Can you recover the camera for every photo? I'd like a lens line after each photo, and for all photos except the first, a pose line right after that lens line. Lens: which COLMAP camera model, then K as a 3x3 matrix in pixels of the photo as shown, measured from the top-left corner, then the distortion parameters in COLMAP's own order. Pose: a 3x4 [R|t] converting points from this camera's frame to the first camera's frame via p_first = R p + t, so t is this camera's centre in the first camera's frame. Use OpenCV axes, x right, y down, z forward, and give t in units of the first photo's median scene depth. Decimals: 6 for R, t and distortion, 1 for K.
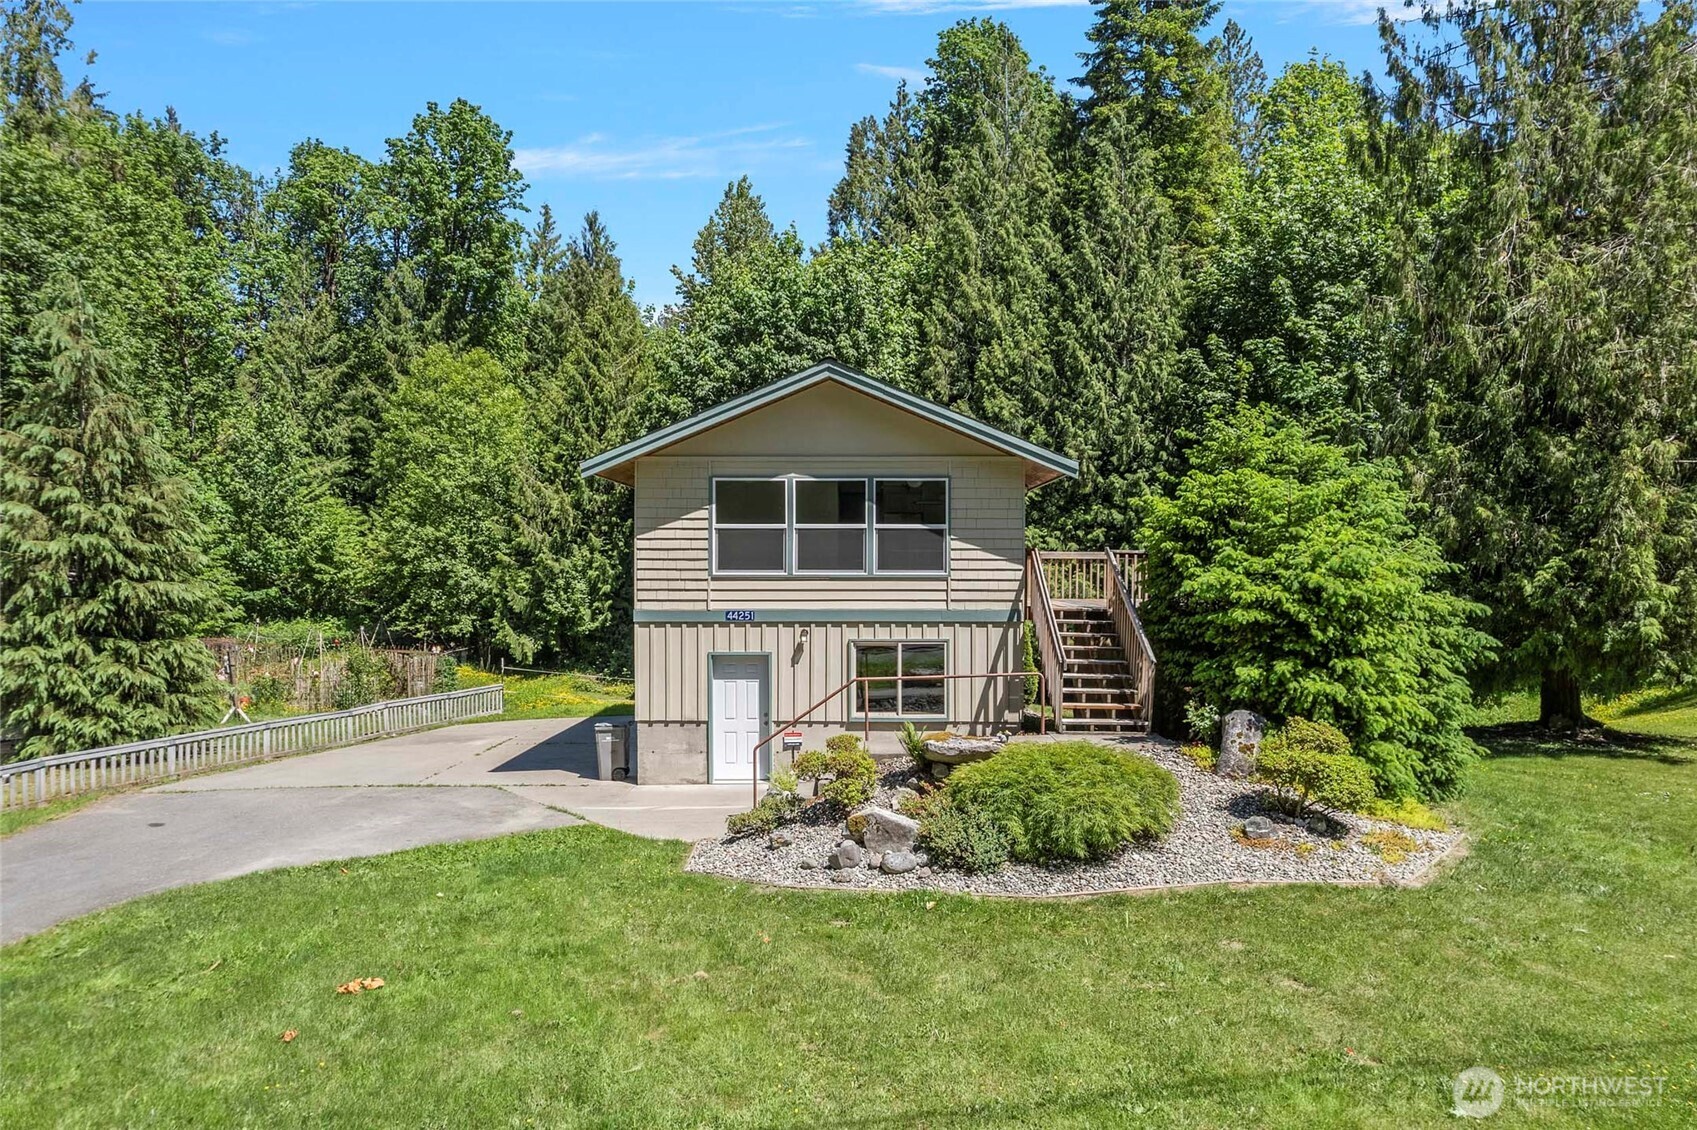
lens RADIAL K [[1101.7, 0, 854.4], [0, 1101.7, 565.7], [0, 0, 1]] dist [-0.058722, 0.046289]
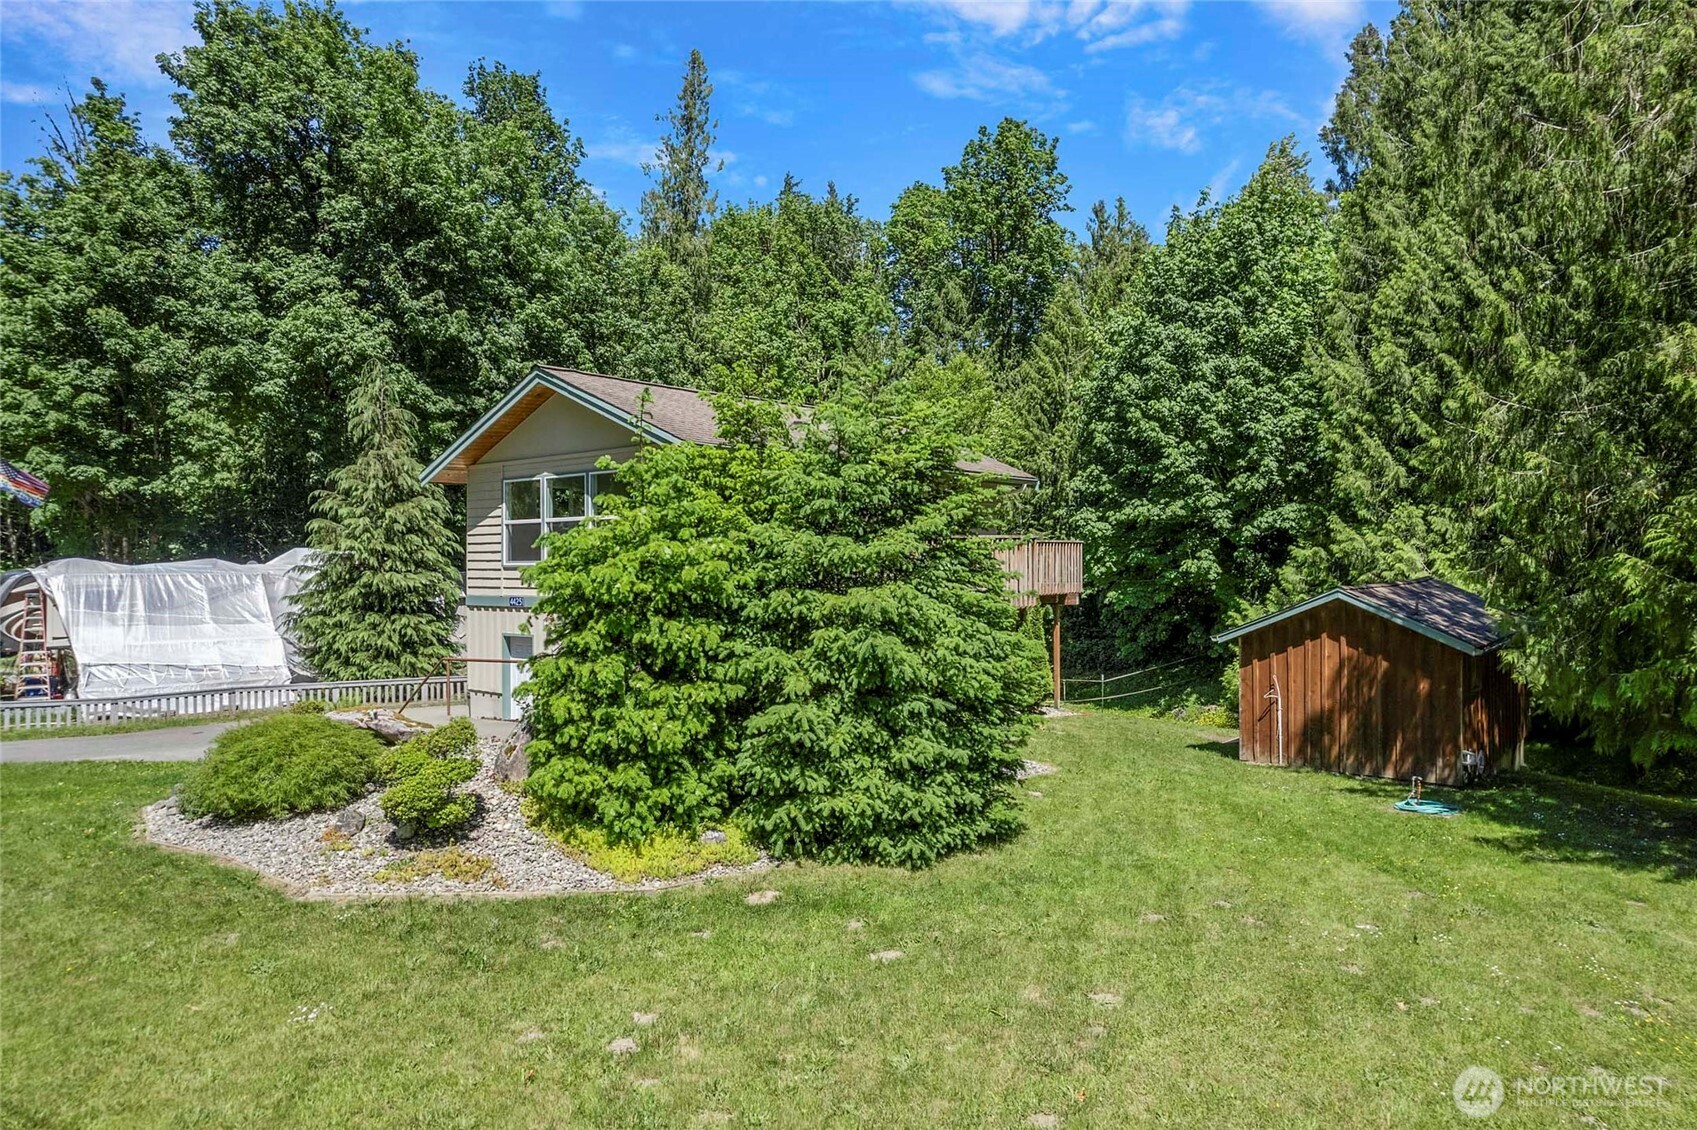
lens RADIAL K [[1101.7, 0, 854.4], [0, 1101.7, 565.7], [0, 0, 1]] dist [-0.058722, 0.046289]
pose [[0.780563, -0.007793, -0.625029, 0.870826], [0.012619, 0.999915, 0.003291, 0.009781], [0.624950, -0.010456, 0.780595, 0.335232]]
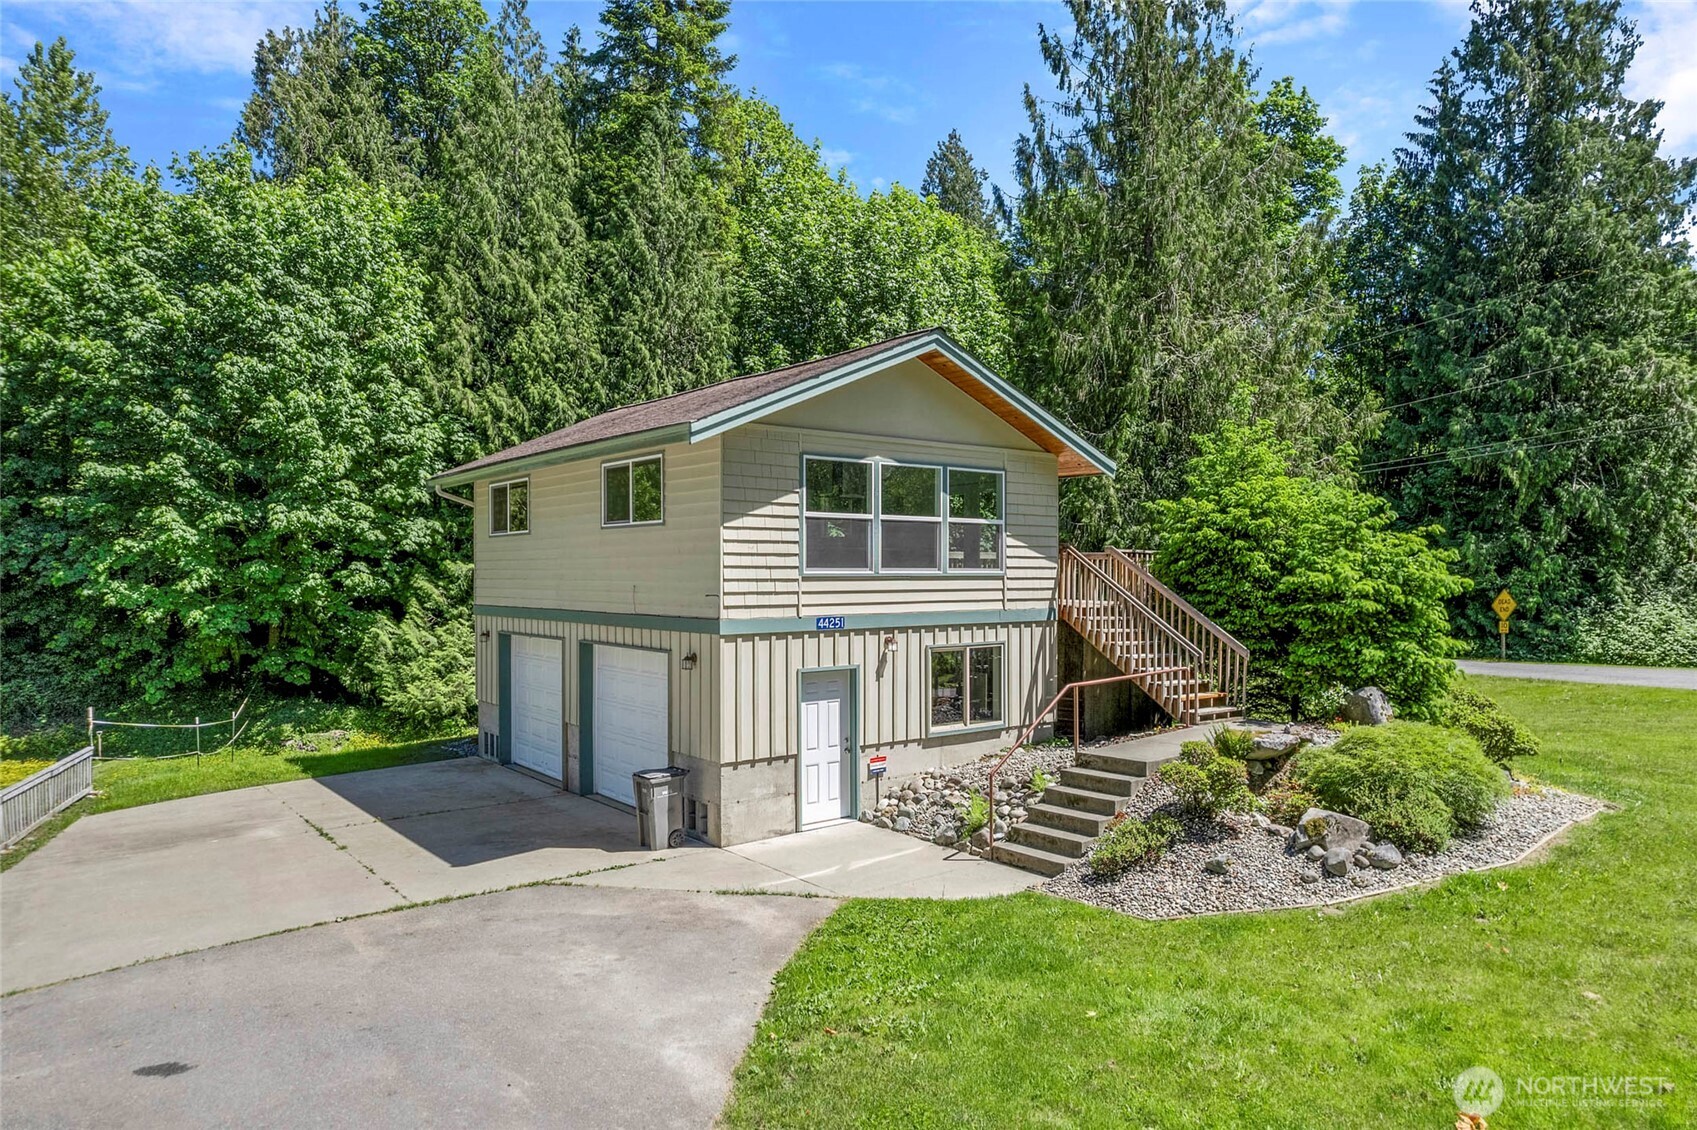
lens RADIAL K [[1101.7, 0, 854.4], [0, 1101.7, 565.7], [0, 0, 1]] dist [-0.058722, 0.046289]
pose [[0.775578, 0.001919, 0.631249, -0.612682], [0.001902, 0.999984, -0.005377, 0.006656], [-0.631249, 0.005371, 0.775562, 0.344802]]
